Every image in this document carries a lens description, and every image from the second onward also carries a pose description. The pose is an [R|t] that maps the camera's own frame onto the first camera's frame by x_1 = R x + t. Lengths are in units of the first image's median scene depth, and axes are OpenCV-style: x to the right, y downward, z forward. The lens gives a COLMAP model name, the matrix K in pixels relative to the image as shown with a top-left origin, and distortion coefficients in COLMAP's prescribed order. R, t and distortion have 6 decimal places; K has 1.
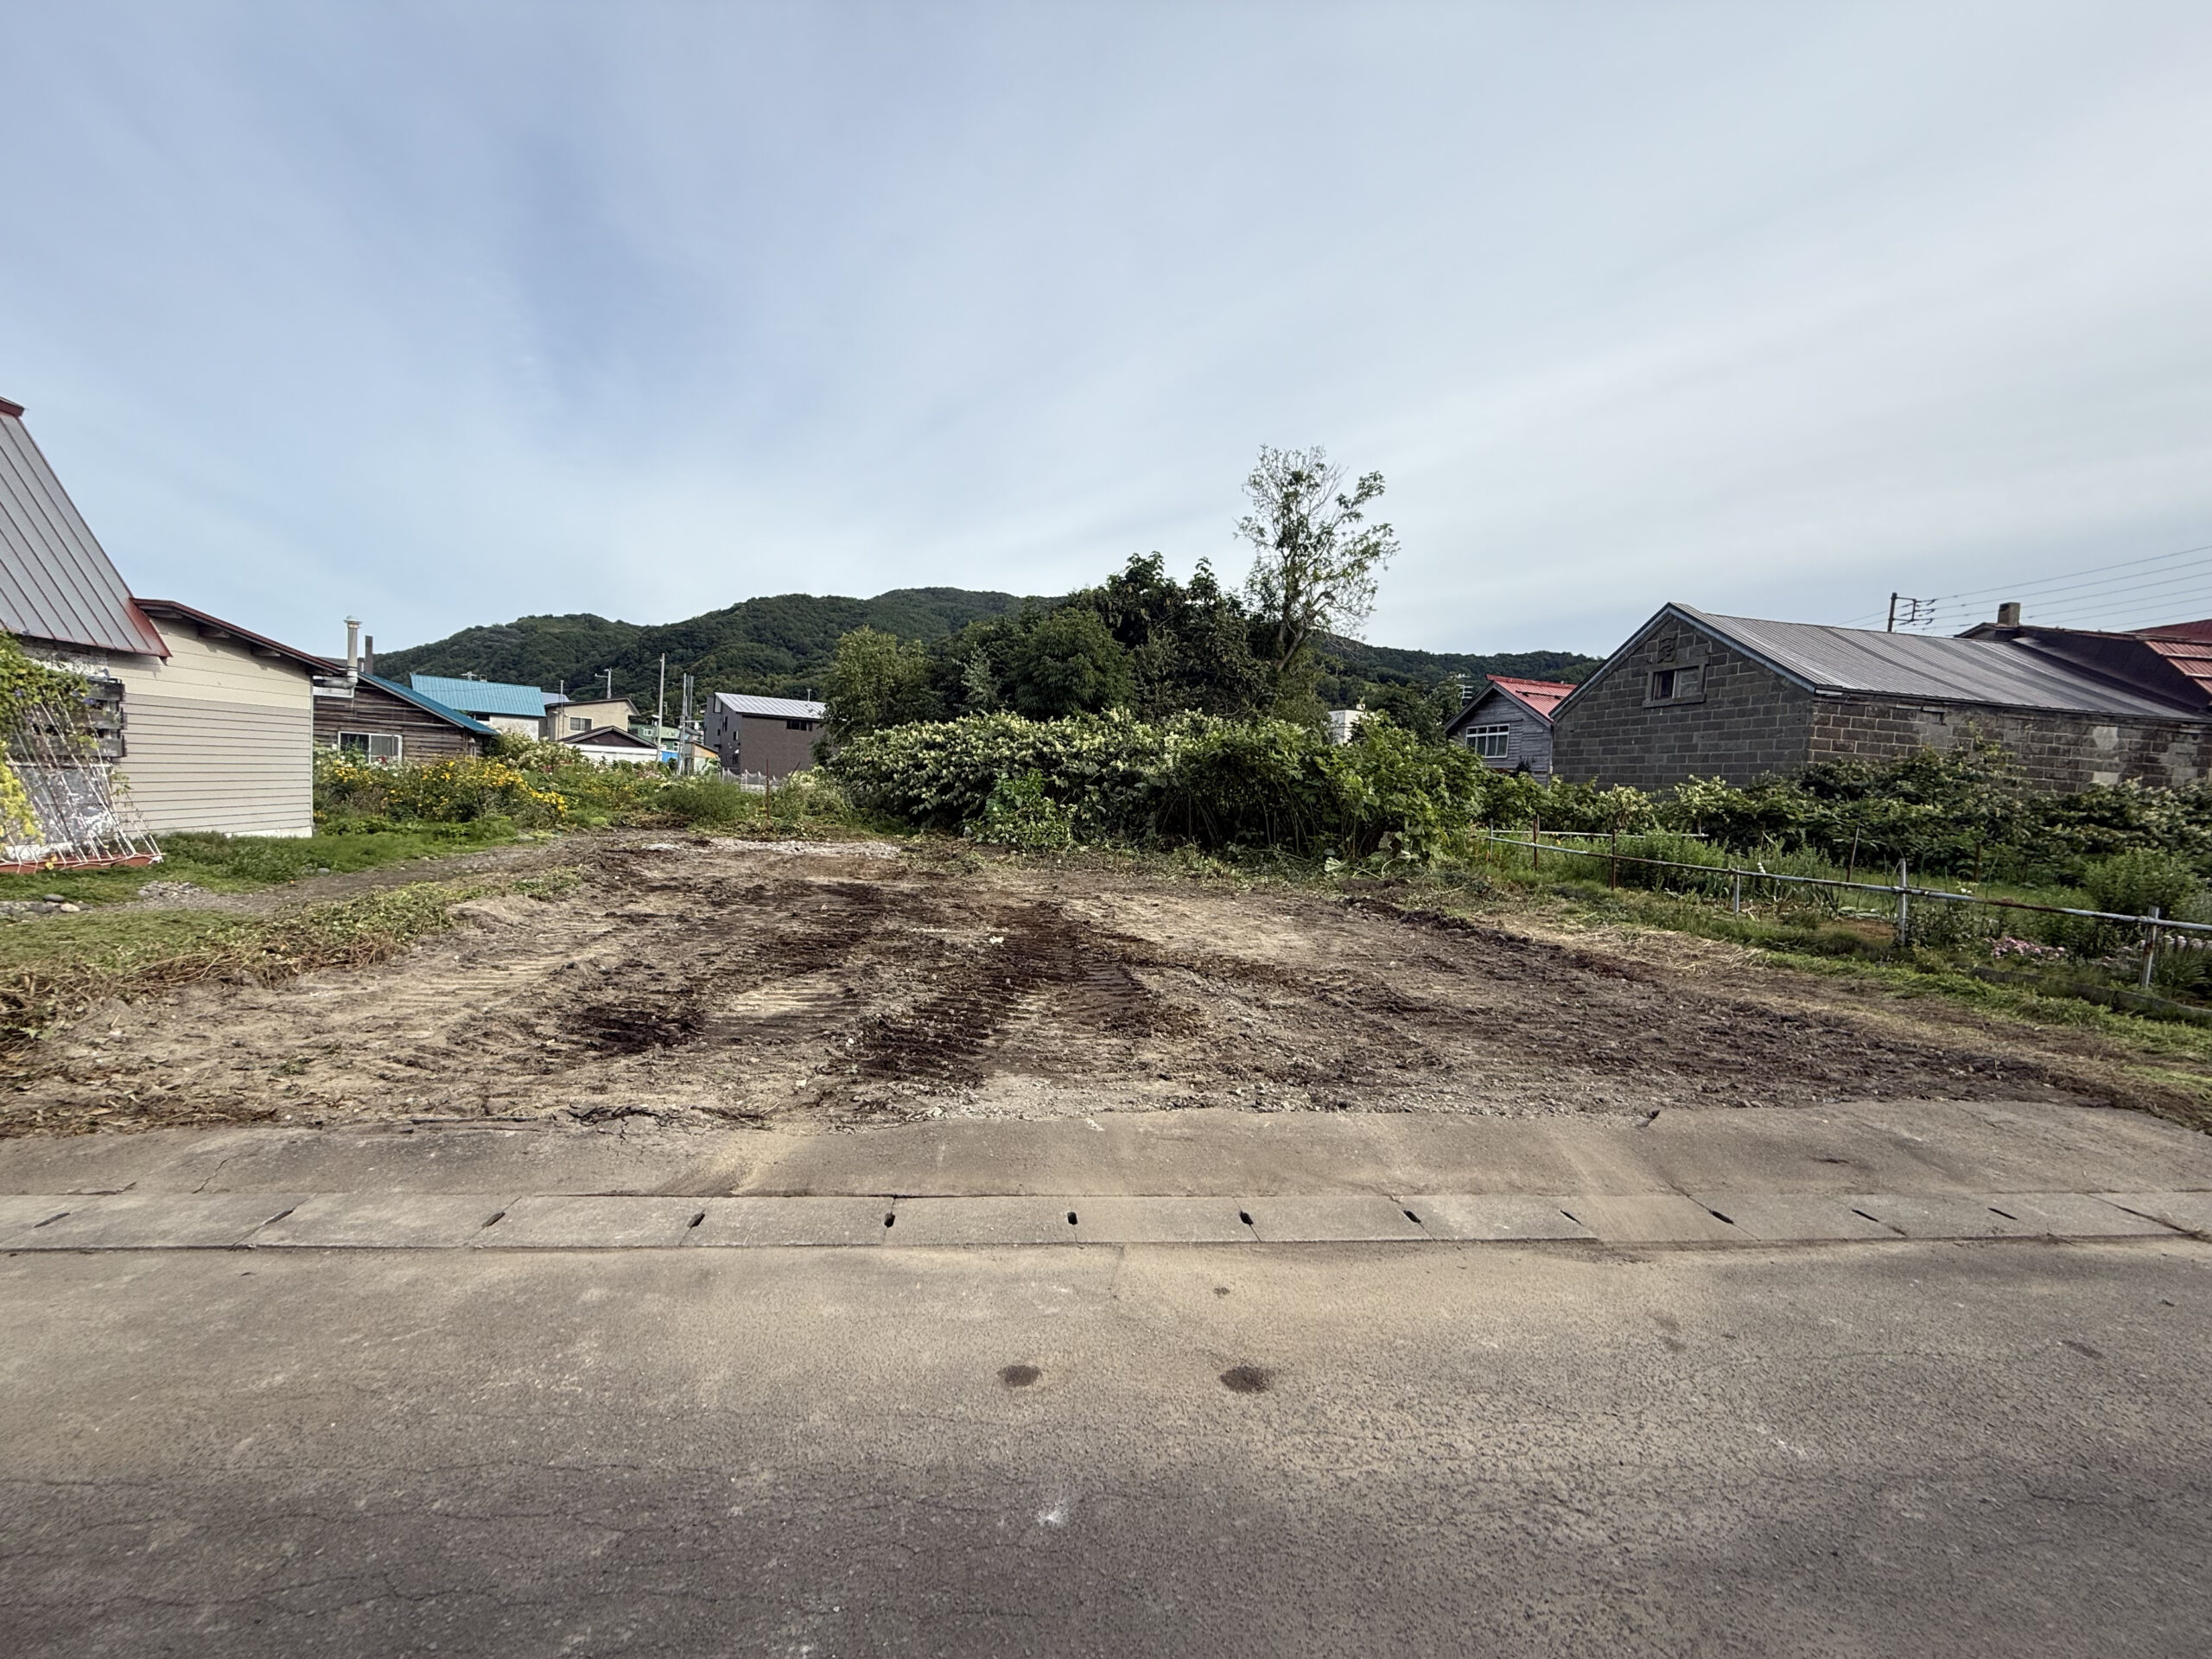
lens RADIAL K [[888.4, 0, 1102.8], [0, 888.4, 789.6], [0, 0, 1]] dist [-0.000318, 0.000013]
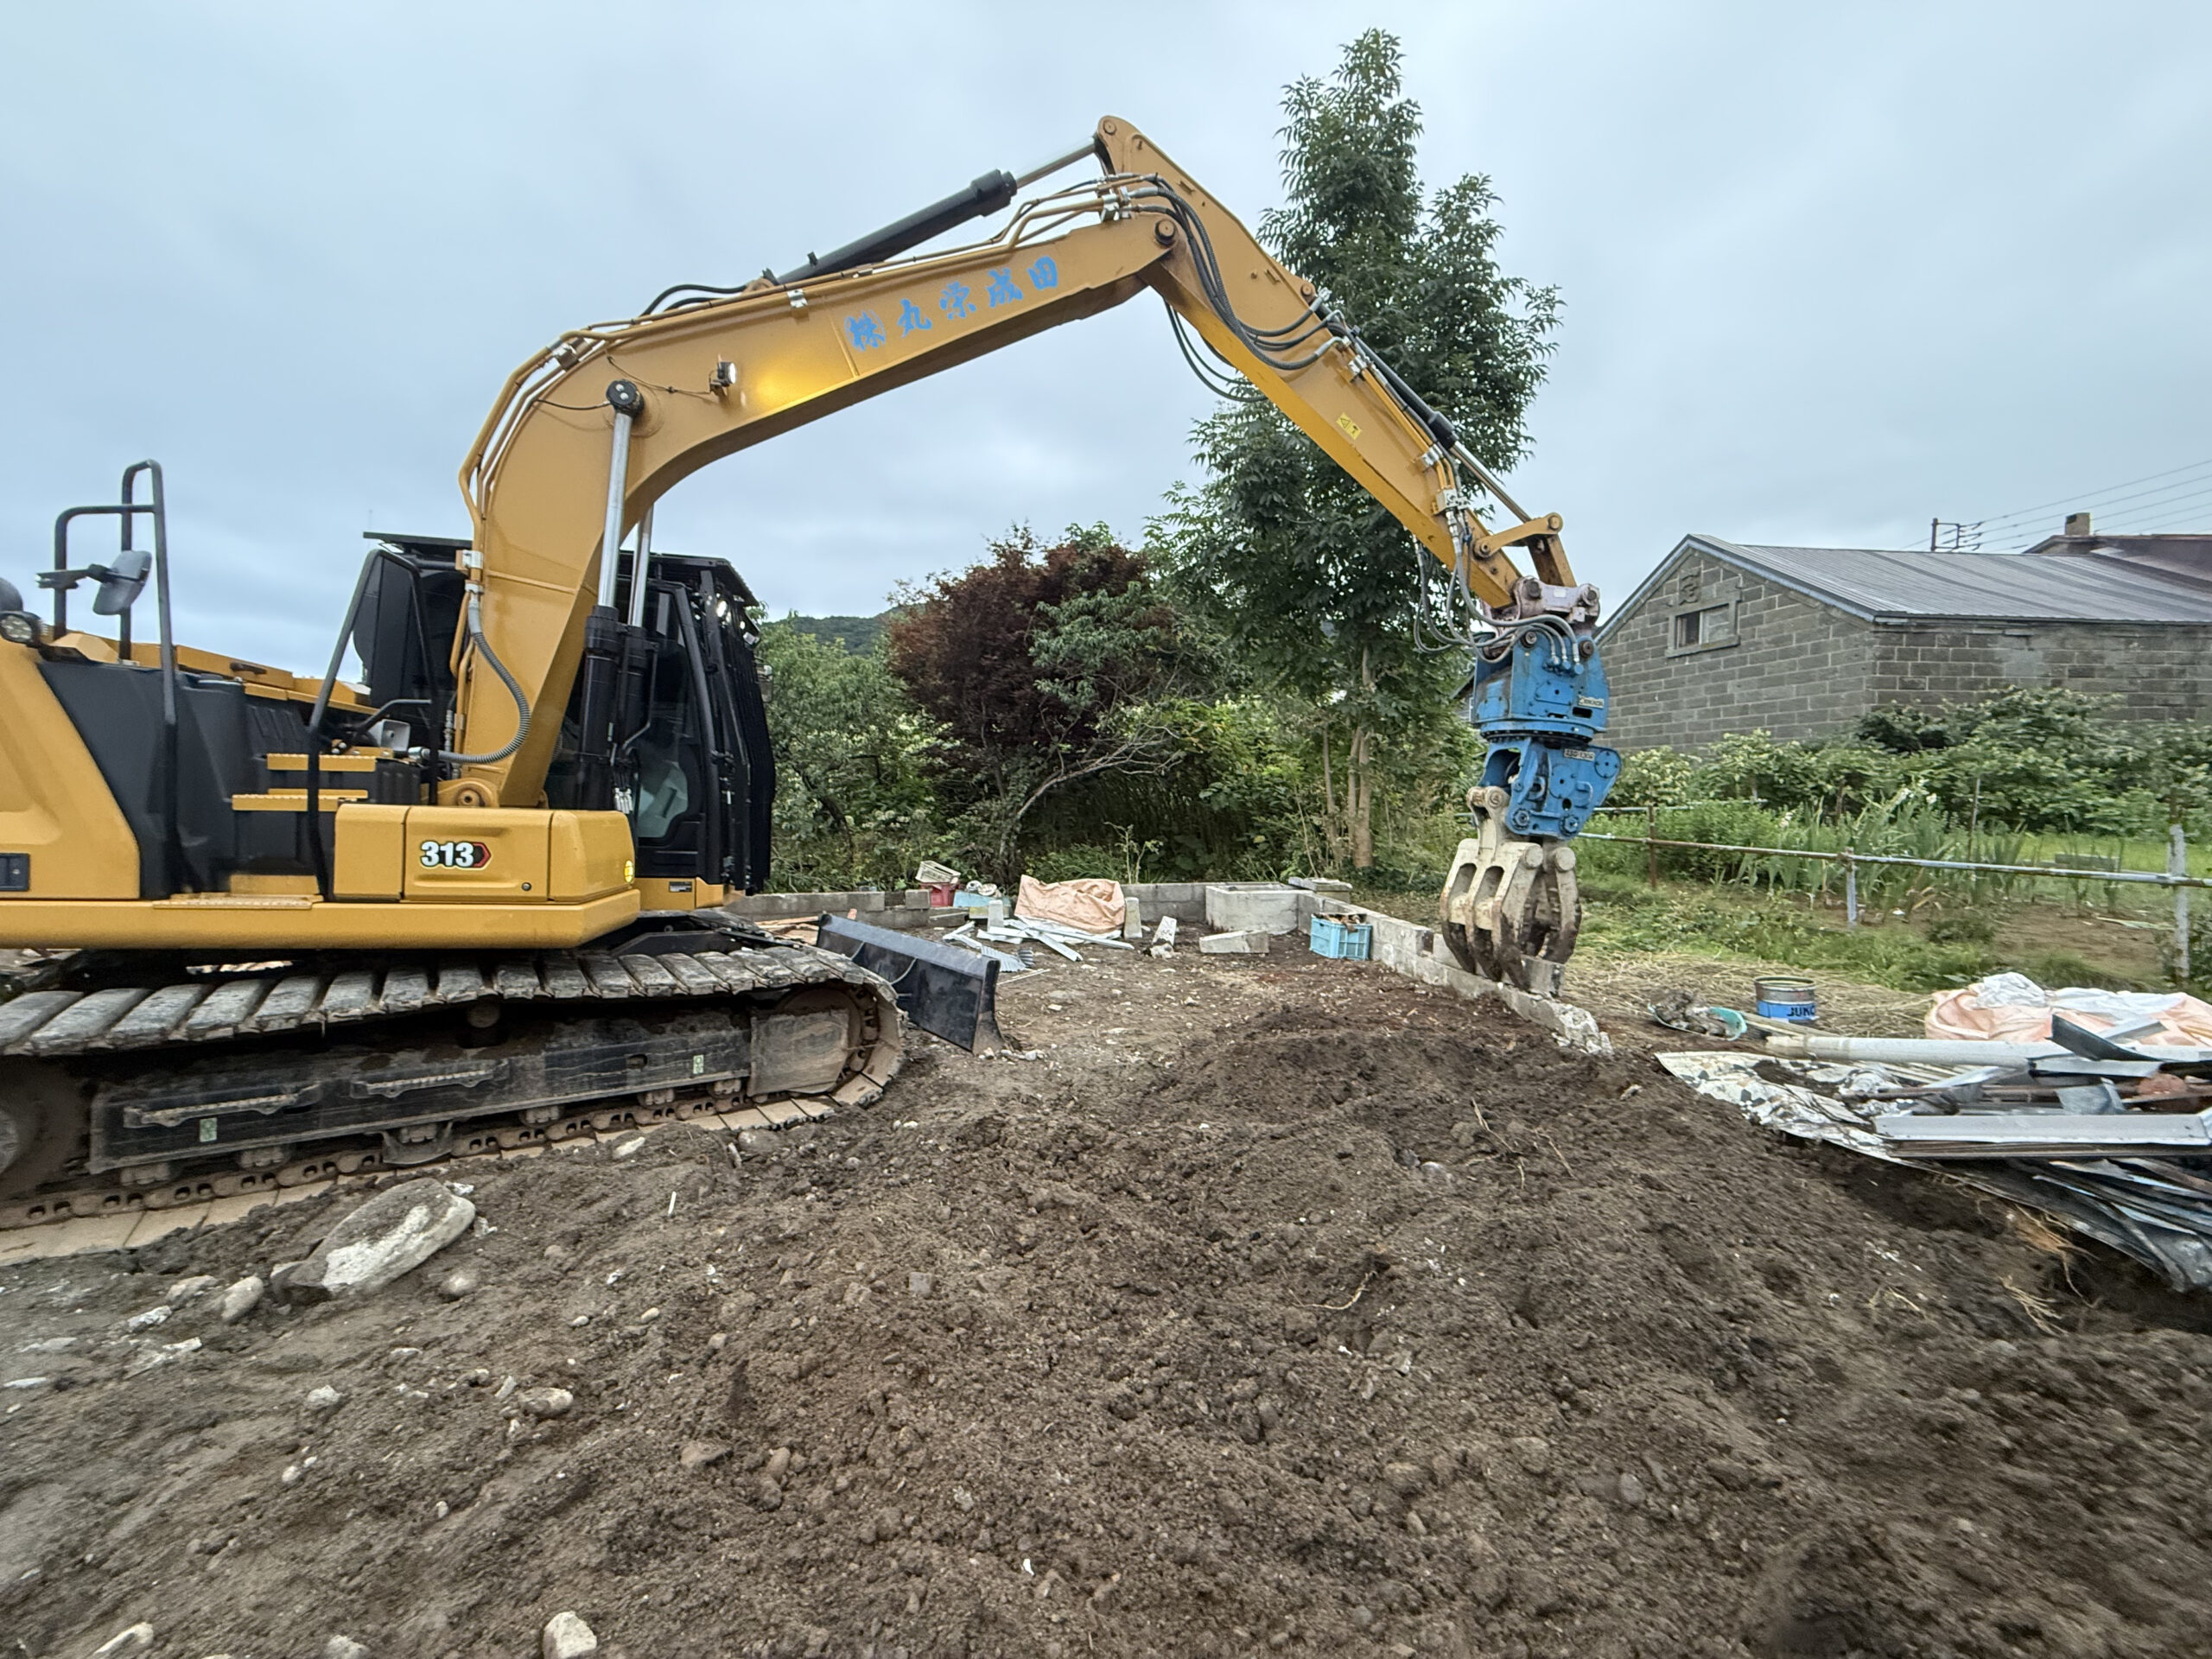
lens RADIAL K [[875.7, 0, 1103.1], [0, 875.7, 830.9], [0, 0, 1]] dist [-0.001874, 0.000273]
pose [[0.997700, -0.064885, -0.019607, 0.059684], [0.065681, 0.996908, 0.043125, 0.003062], [0.016749, -0.044313, 0.998877, 0.116525]]
